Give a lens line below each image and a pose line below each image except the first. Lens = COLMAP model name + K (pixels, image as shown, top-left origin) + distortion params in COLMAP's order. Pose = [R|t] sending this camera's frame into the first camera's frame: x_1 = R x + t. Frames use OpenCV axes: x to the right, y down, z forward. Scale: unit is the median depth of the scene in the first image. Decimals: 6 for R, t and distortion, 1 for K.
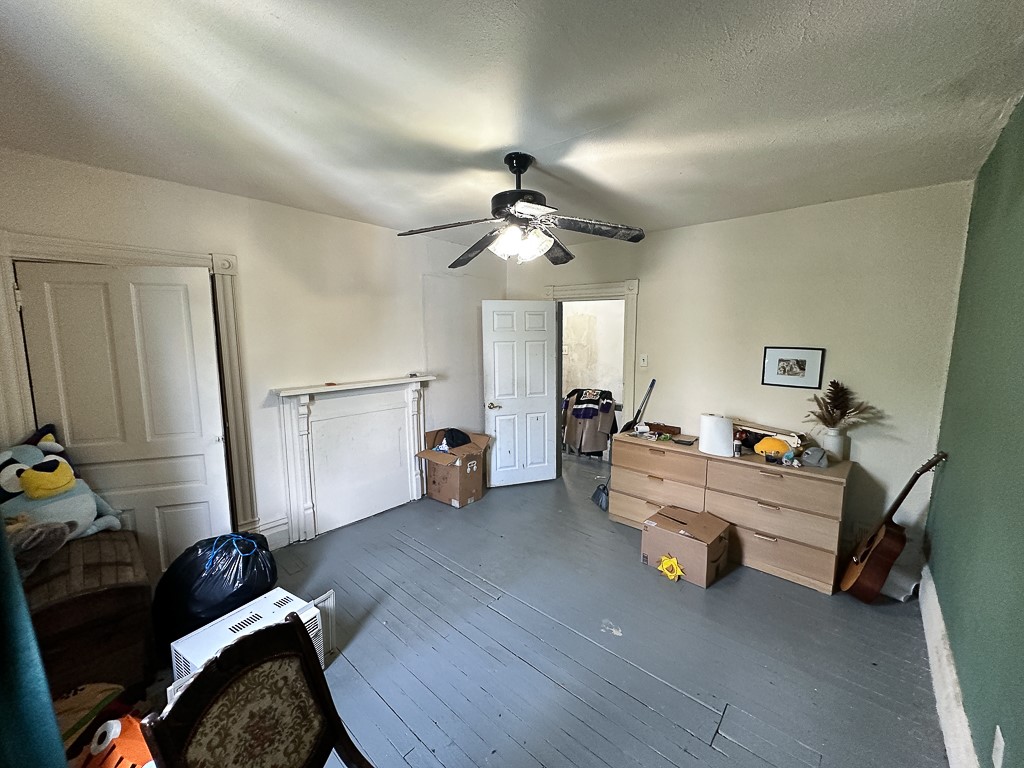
lens RADIAL K [[406.8, 0, 510.9], [0, 406.8, 388.0], [0, 0, 1]] dist [0.000902, 0.000087]
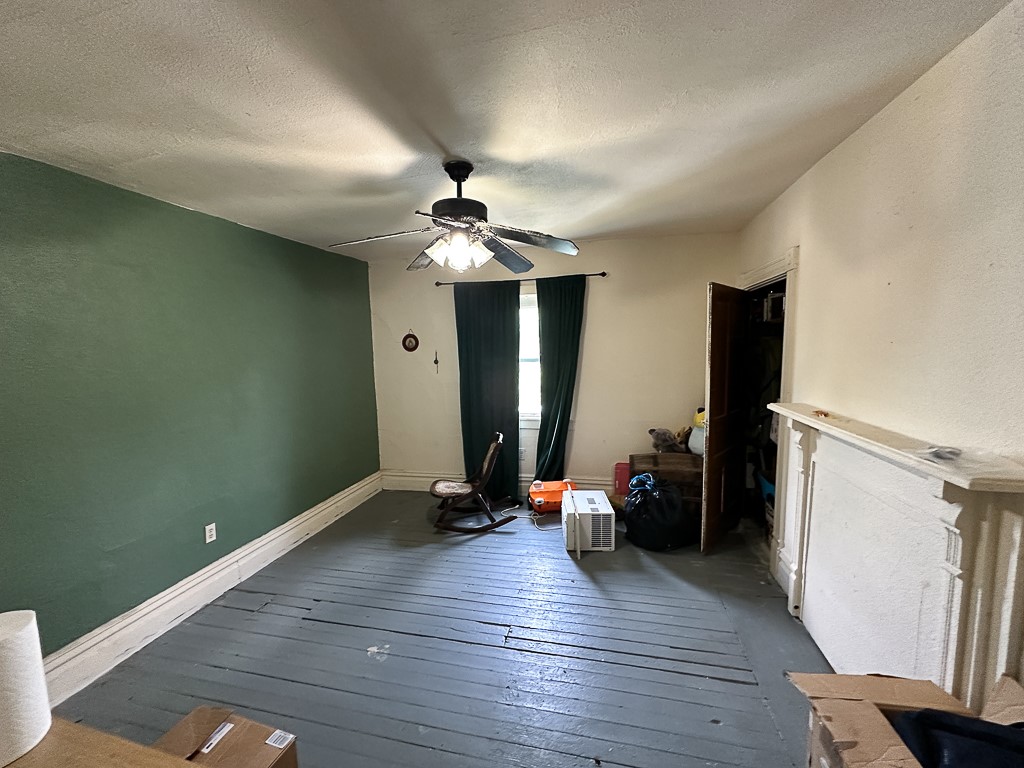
lens RADIAL K [[406.8, 0, 511.8], [0, 406.8, 383.0], [0, 0, 1]] dist [0.000902, 0.000087]
pose [[-0.880920, 0.071545, -0.467826, 0.402386], [-0.029852, 0.978139, 0.205800, -0.255269], [0.472323, 0.195259, -0.859526, 1.991059]]
